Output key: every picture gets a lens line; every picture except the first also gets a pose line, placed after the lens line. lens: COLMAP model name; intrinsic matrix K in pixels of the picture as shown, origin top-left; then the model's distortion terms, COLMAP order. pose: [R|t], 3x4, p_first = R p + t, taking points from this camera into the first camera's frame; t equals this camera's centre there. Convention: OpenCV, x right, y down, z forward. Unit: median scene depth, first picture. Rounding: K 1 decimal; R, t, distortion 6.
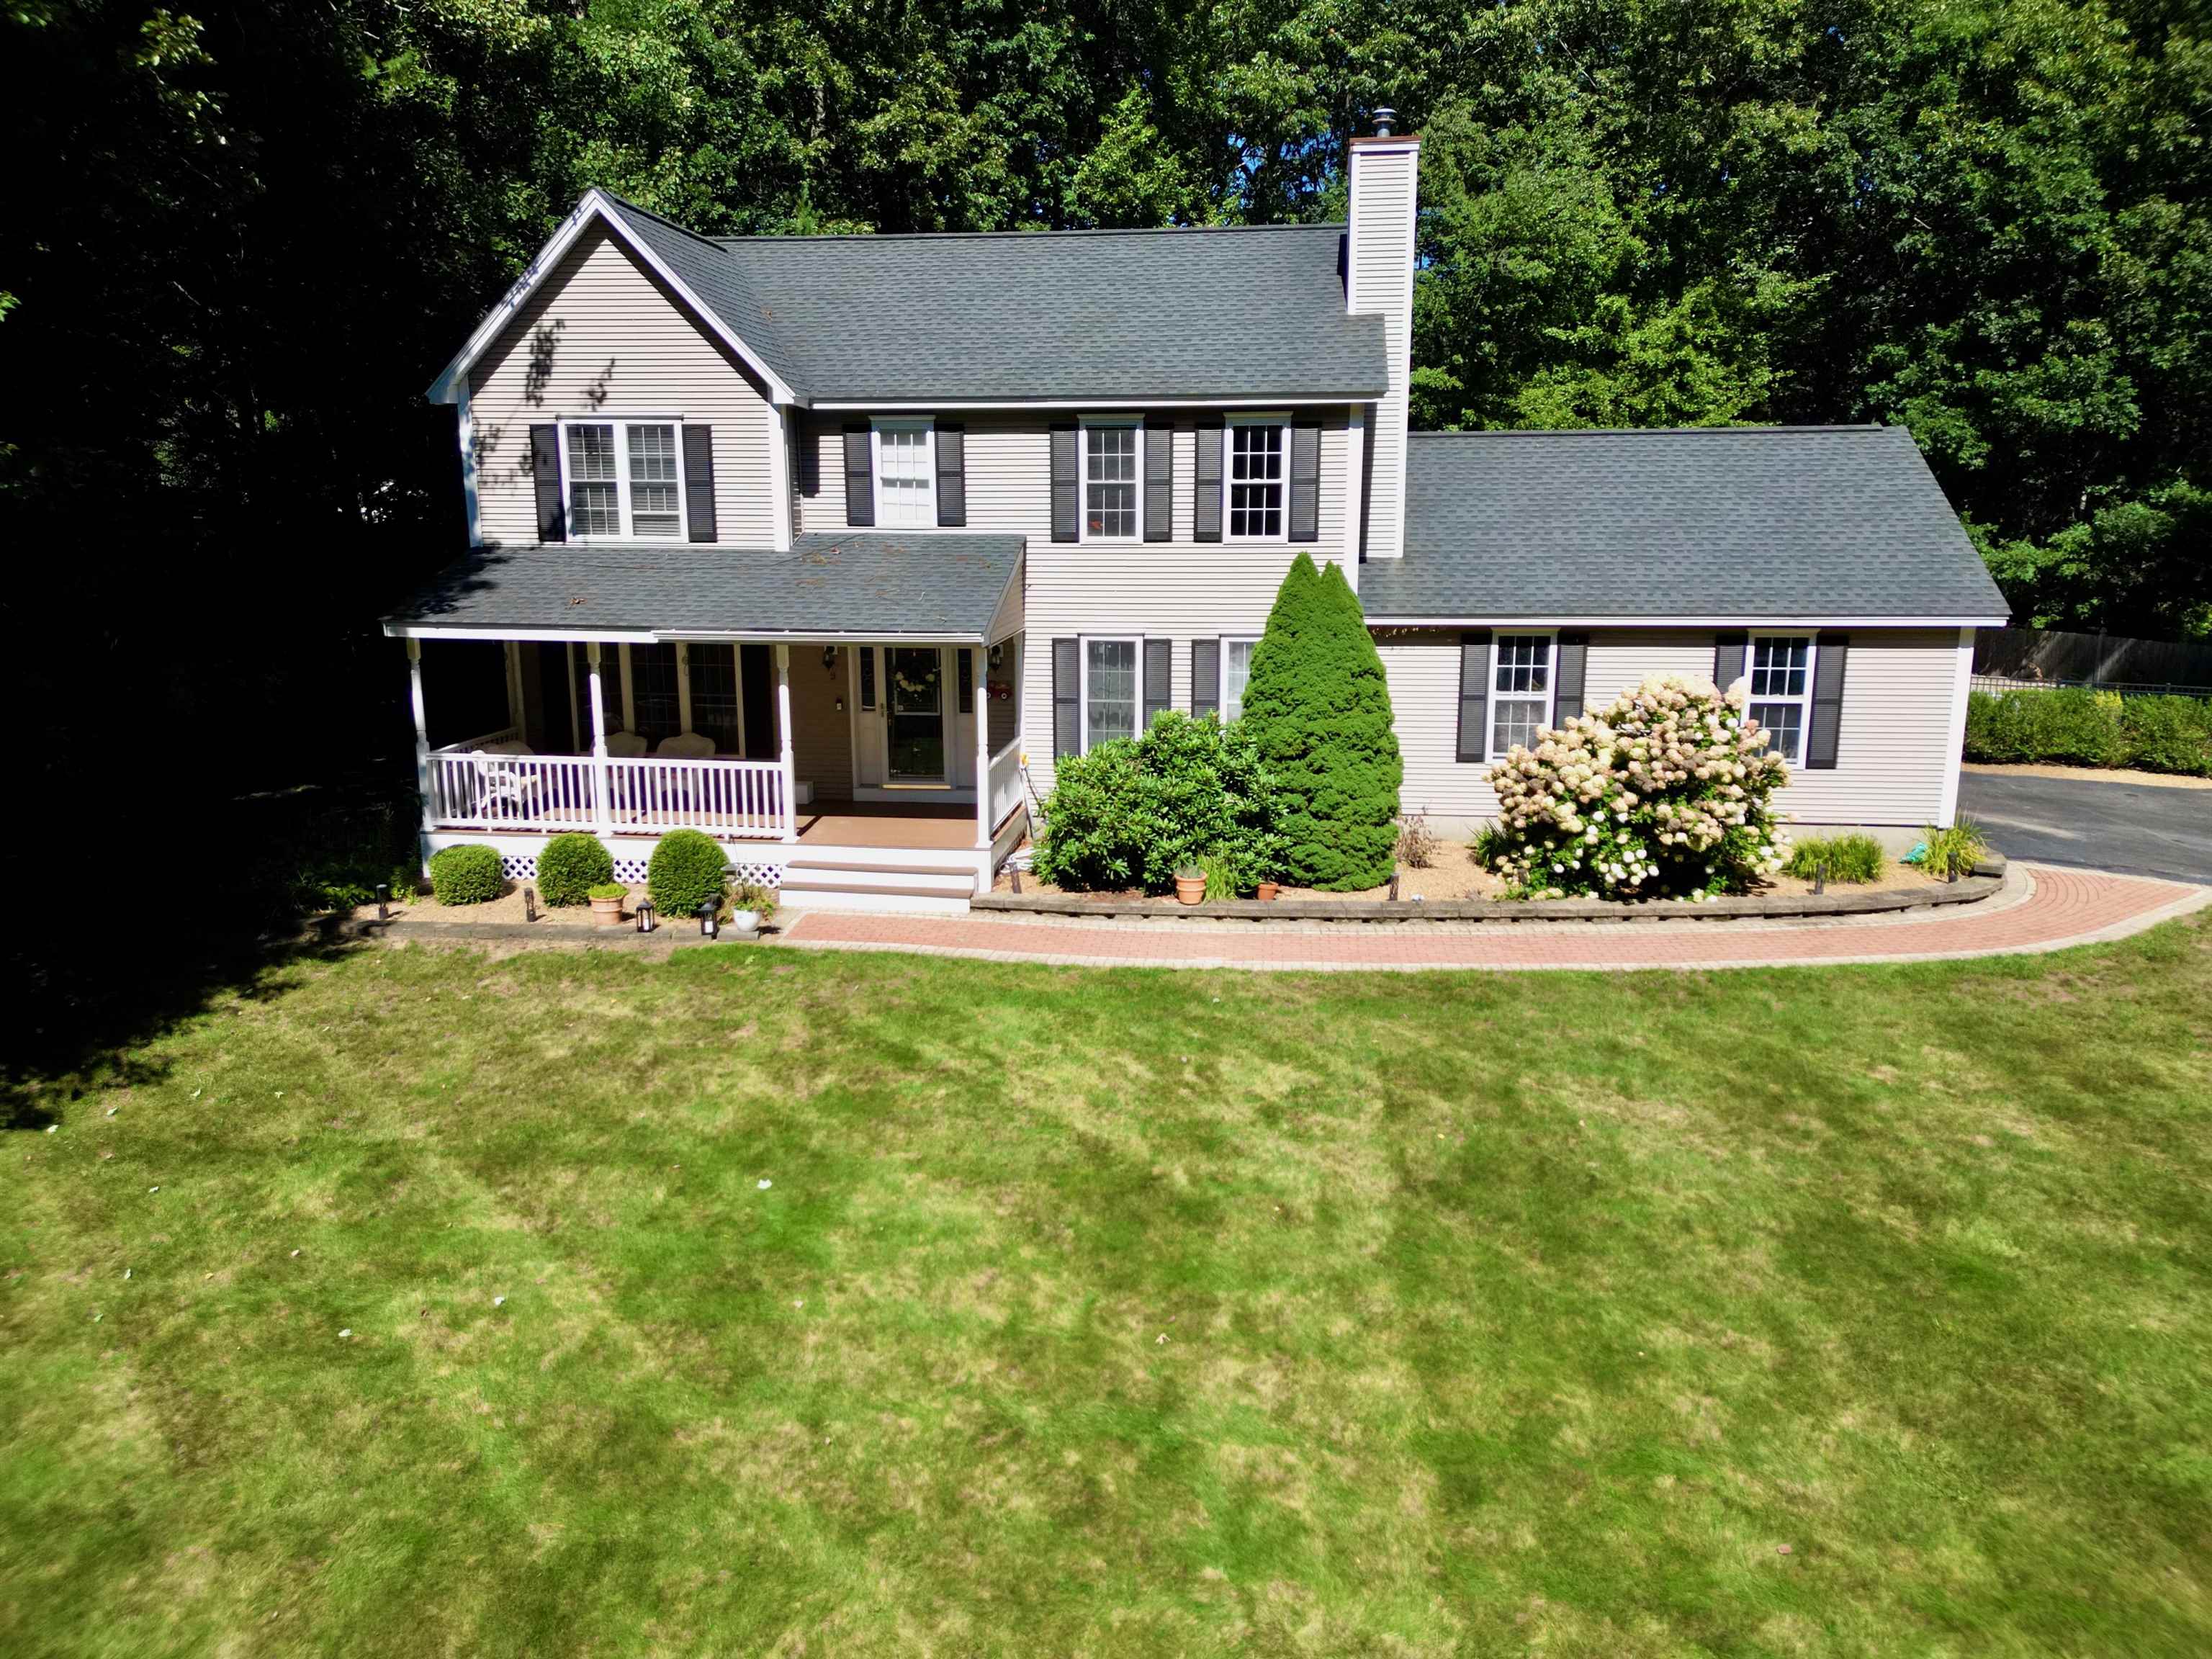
lens RADIAL K [[1534.0, 0, 1110.6], [0, 1534.0, 815.6], [0, 0, 1]] dist [0.092347, -0.109782]
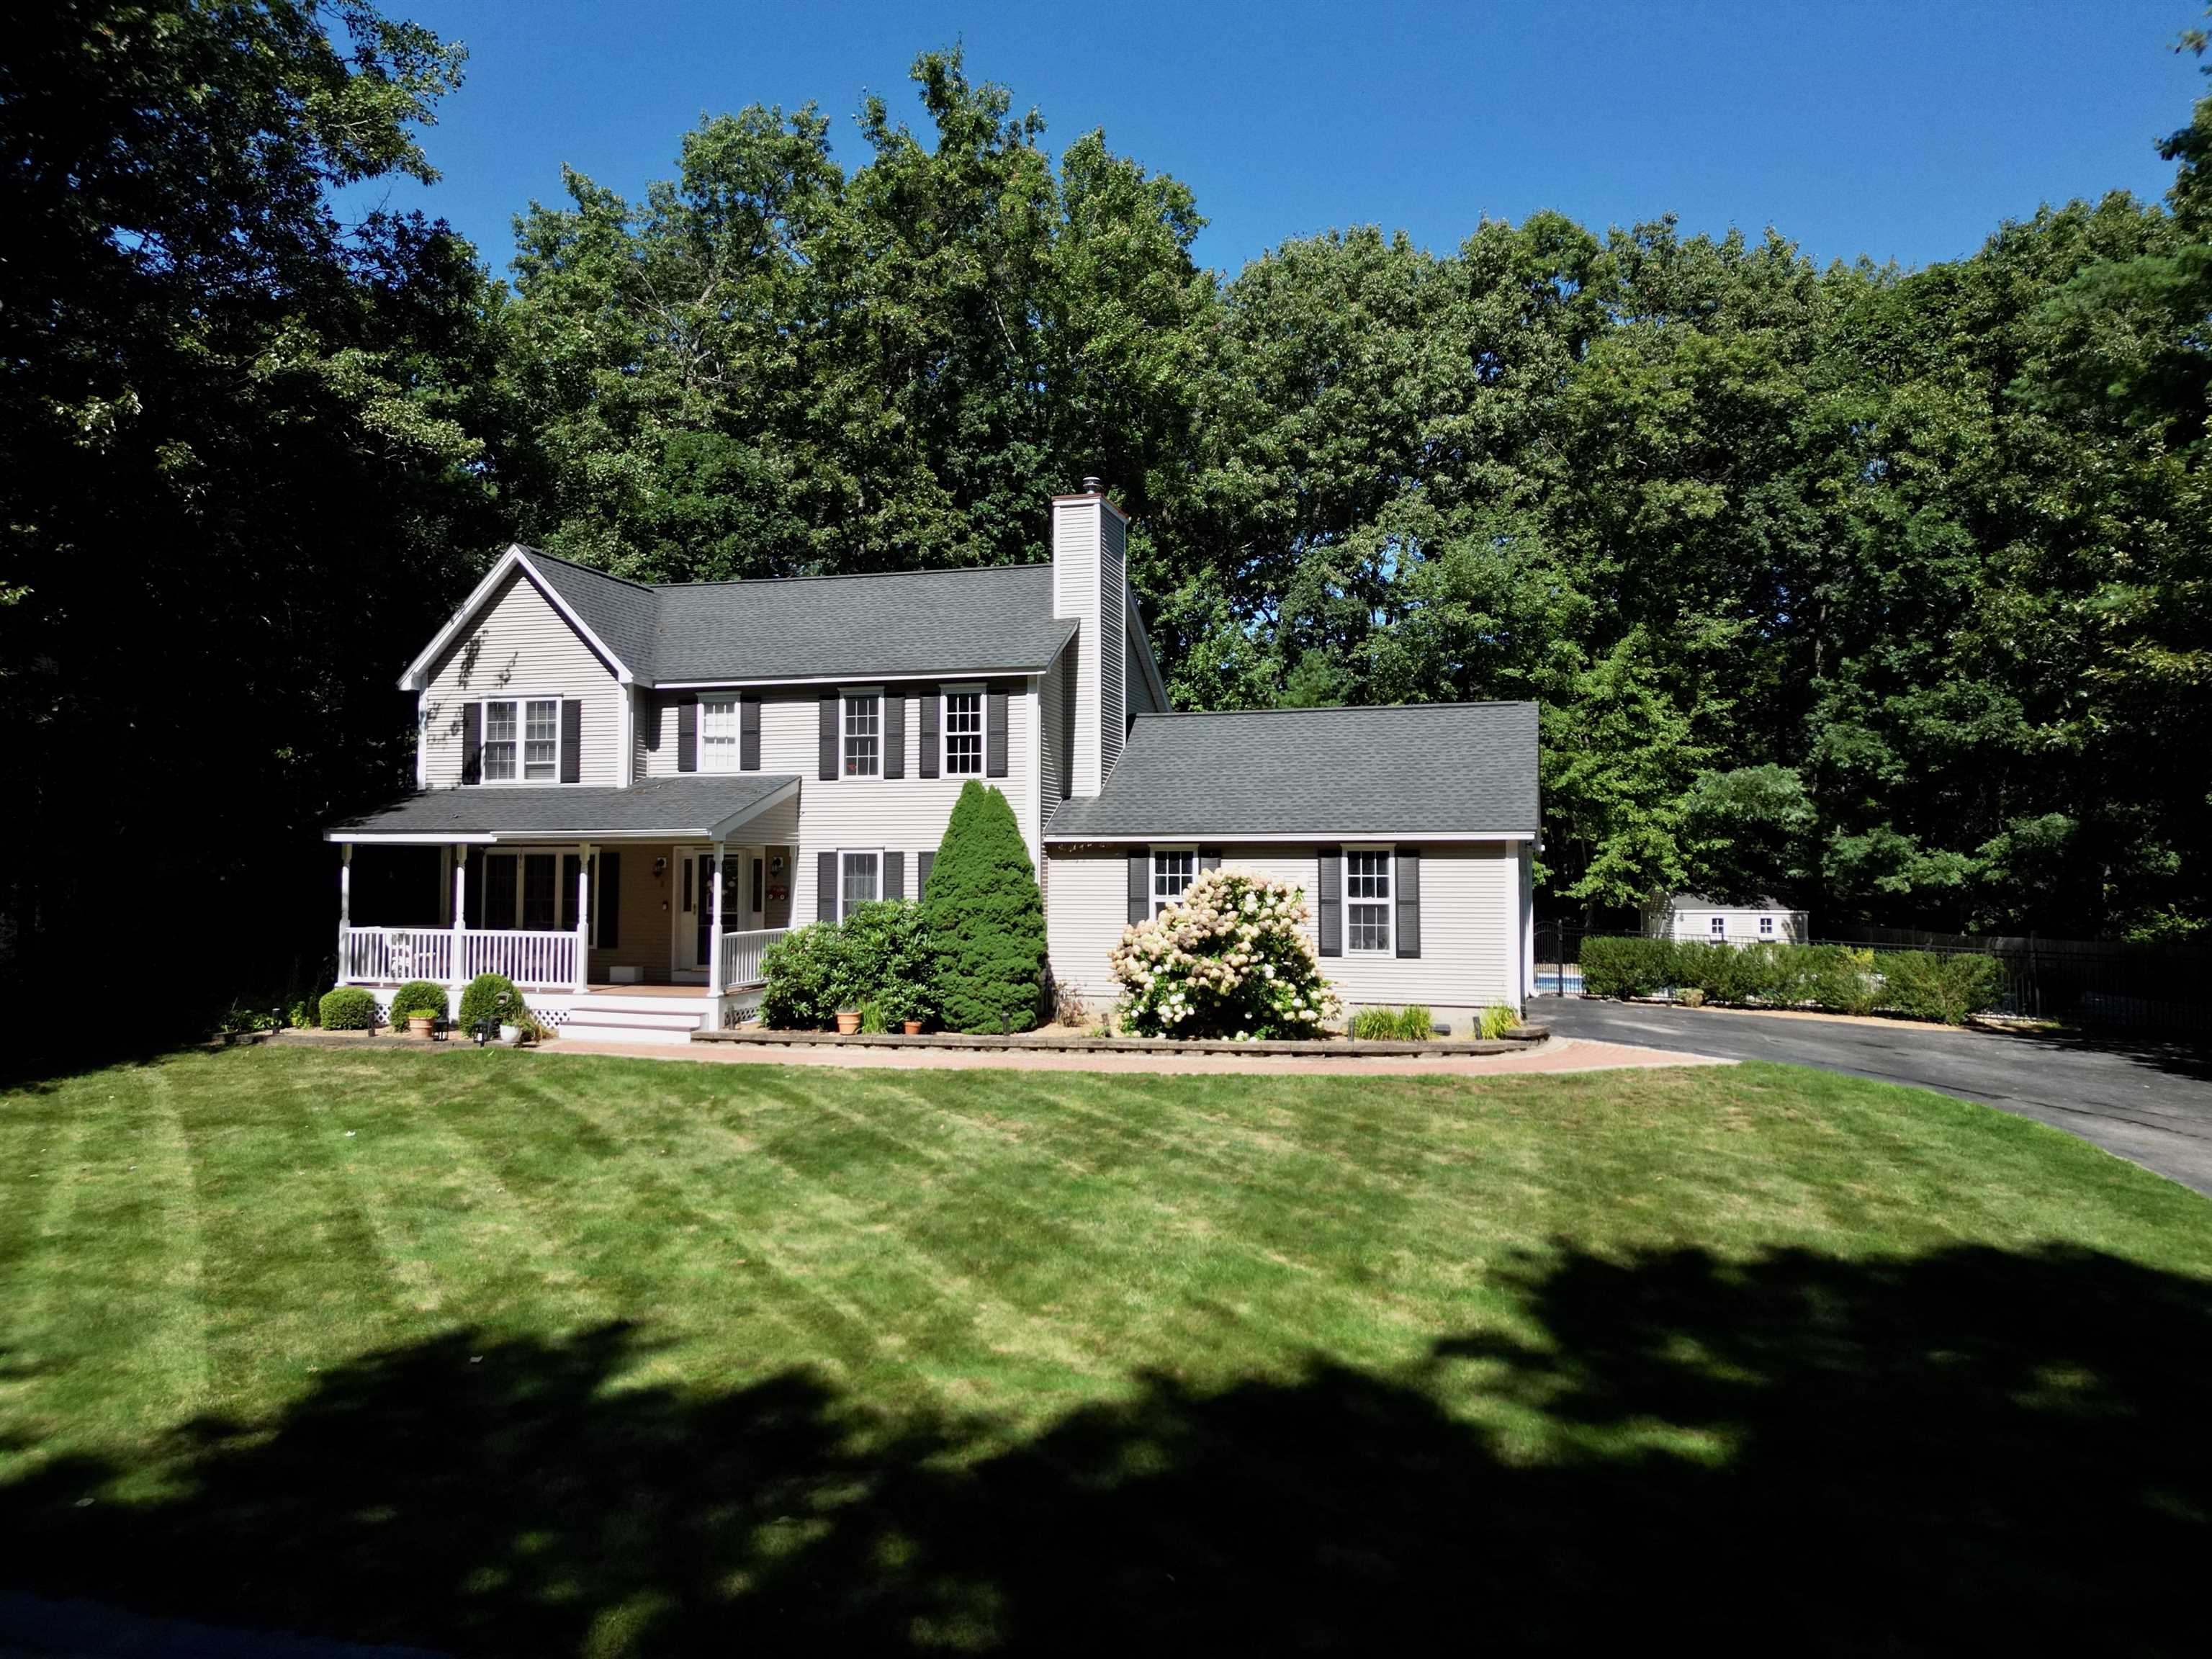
lens RADIAL K [[1526.9, 0, 1111.4], [0, 1526.9, 809.1], [0, 0, 1]] dist [0.151229, -0.343821]
pose [[0.986746, -0.004569, -0.162208, 0.430954], [-0.035416, 0.969441, -0.242754, 0.160675], [0.158361, 0.245281, 0.956430, -0.222142]]
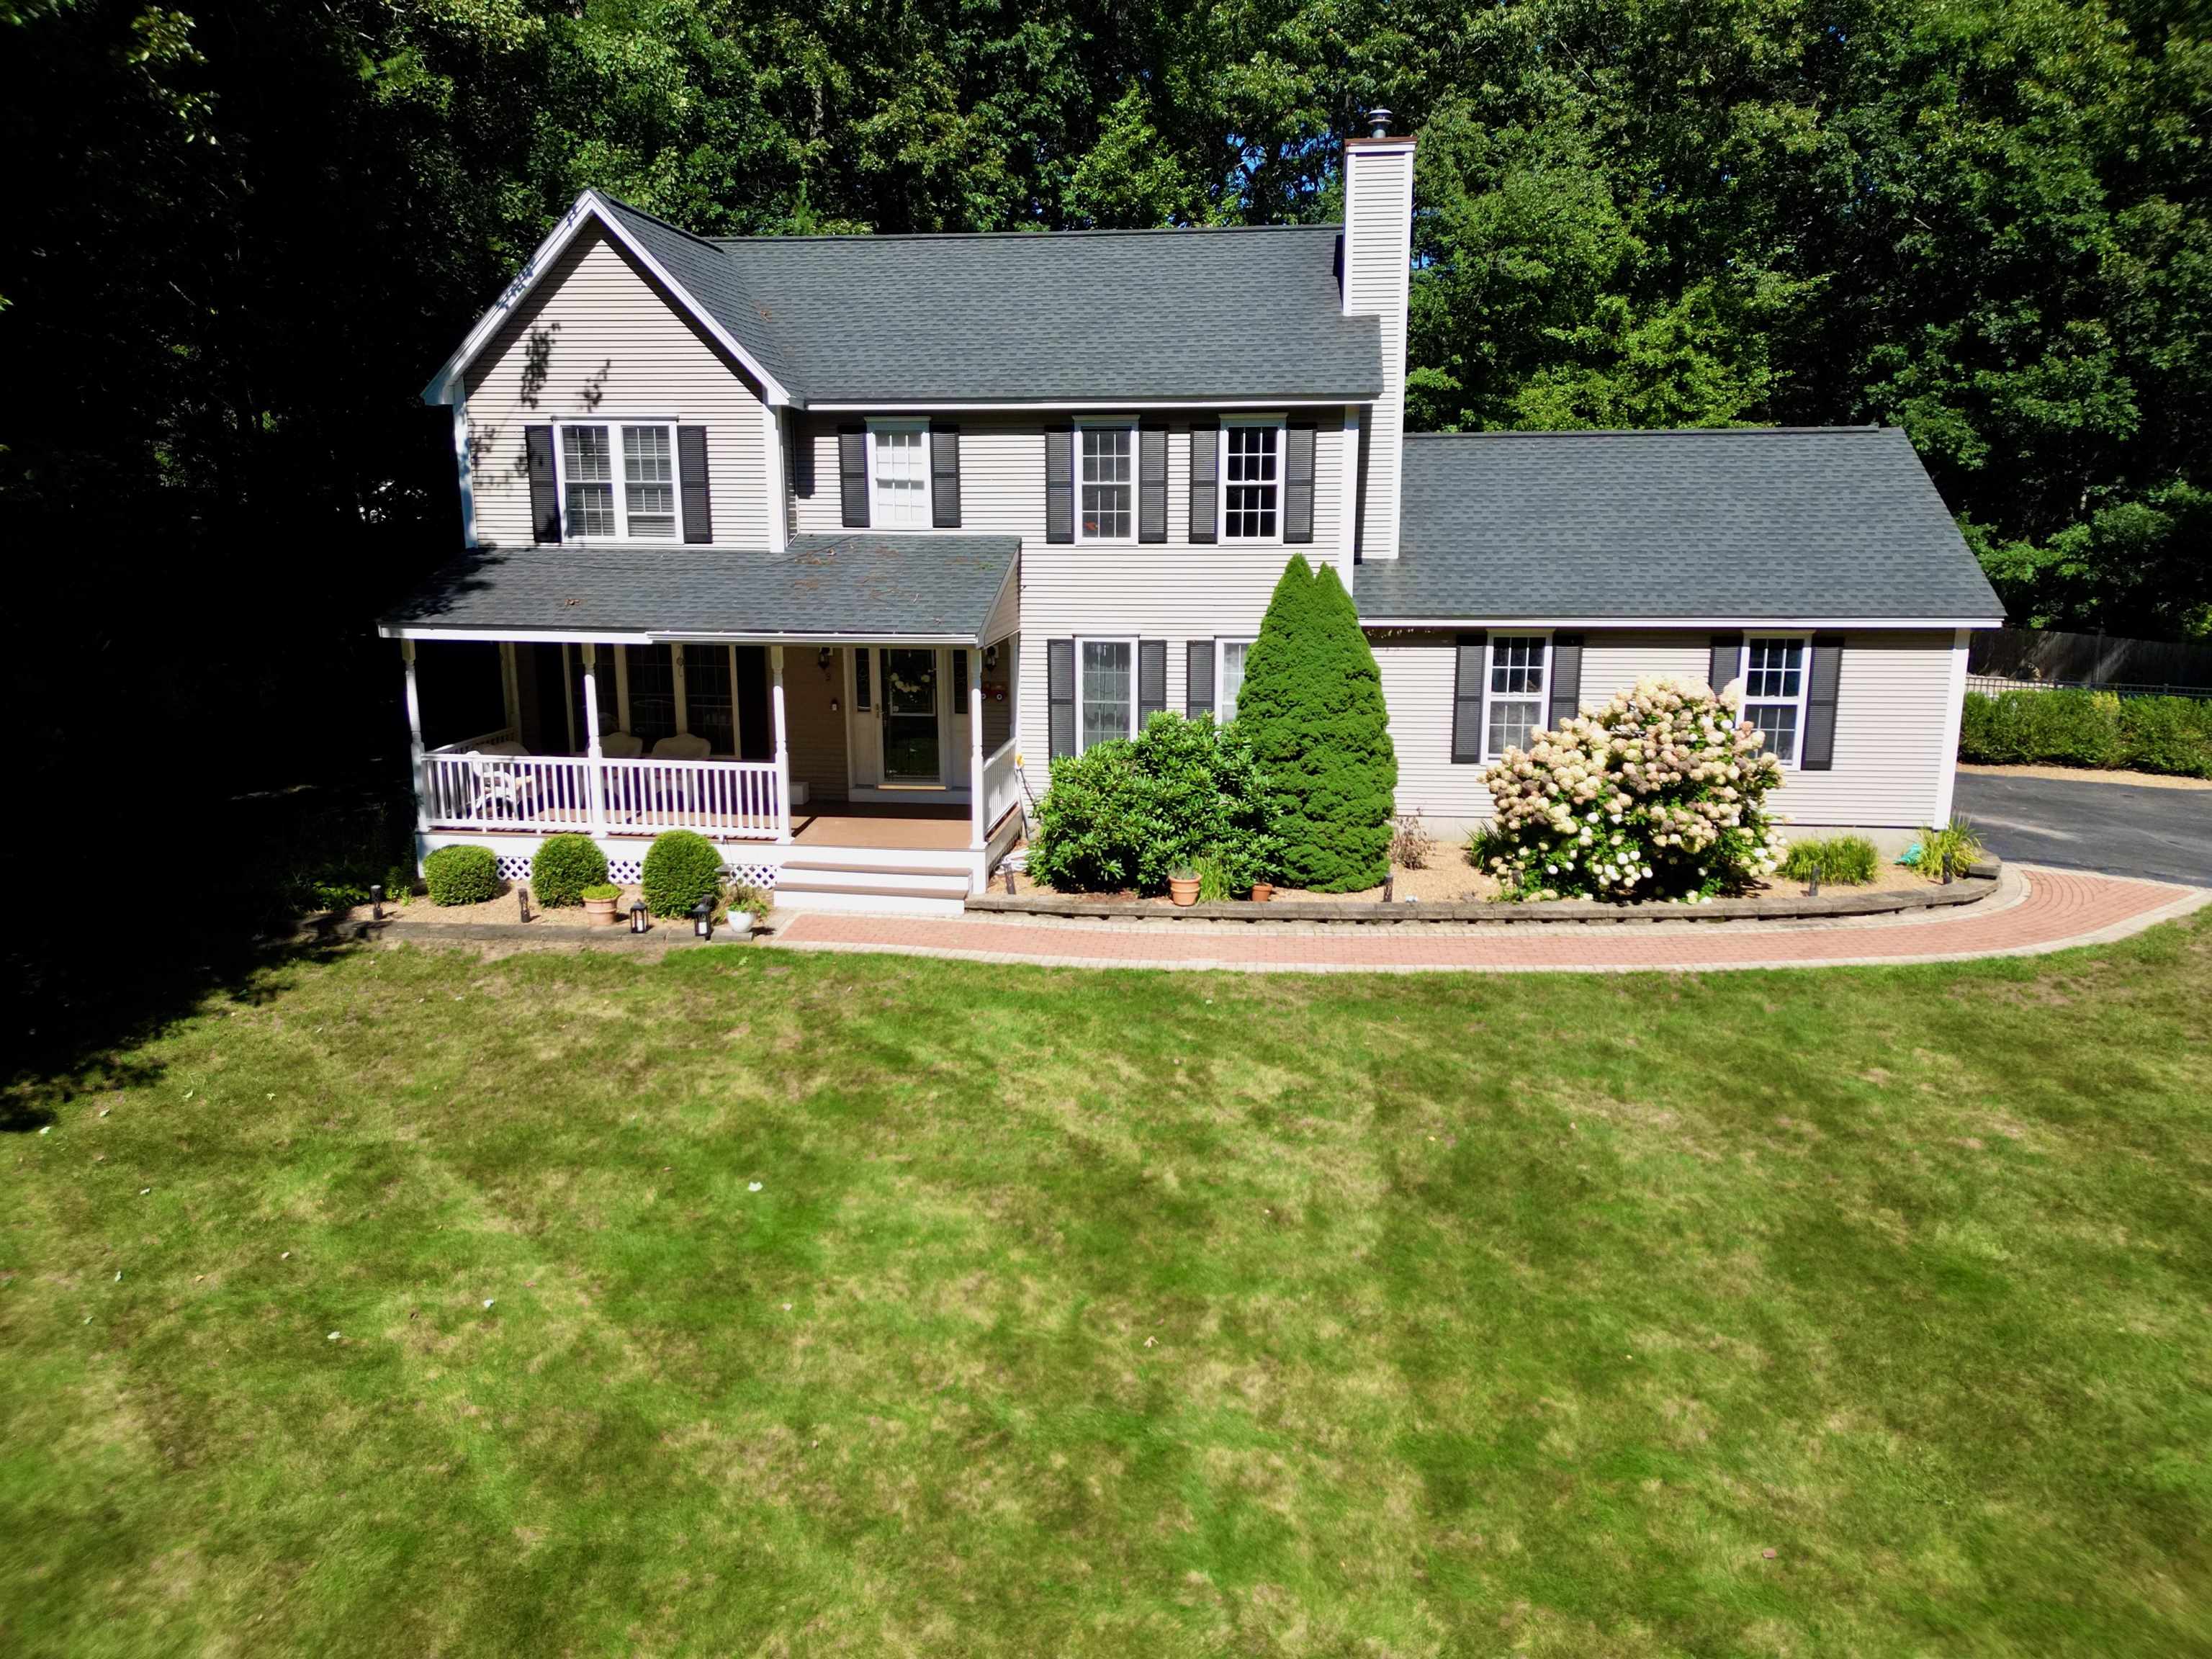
lens RADIAL K [[1534.0, 0, 1110.6], [0, 1534.0, 815.6], [0, 0, 1]] dist [0.092347, -0.109782]
pose [[0.999999, 0.000580, -0.000913, 0.004187], [-0.000579, 1.000000, 0.000630, -0.001337], [0.000913, -0.000630, 0.999999, -0.000162]]
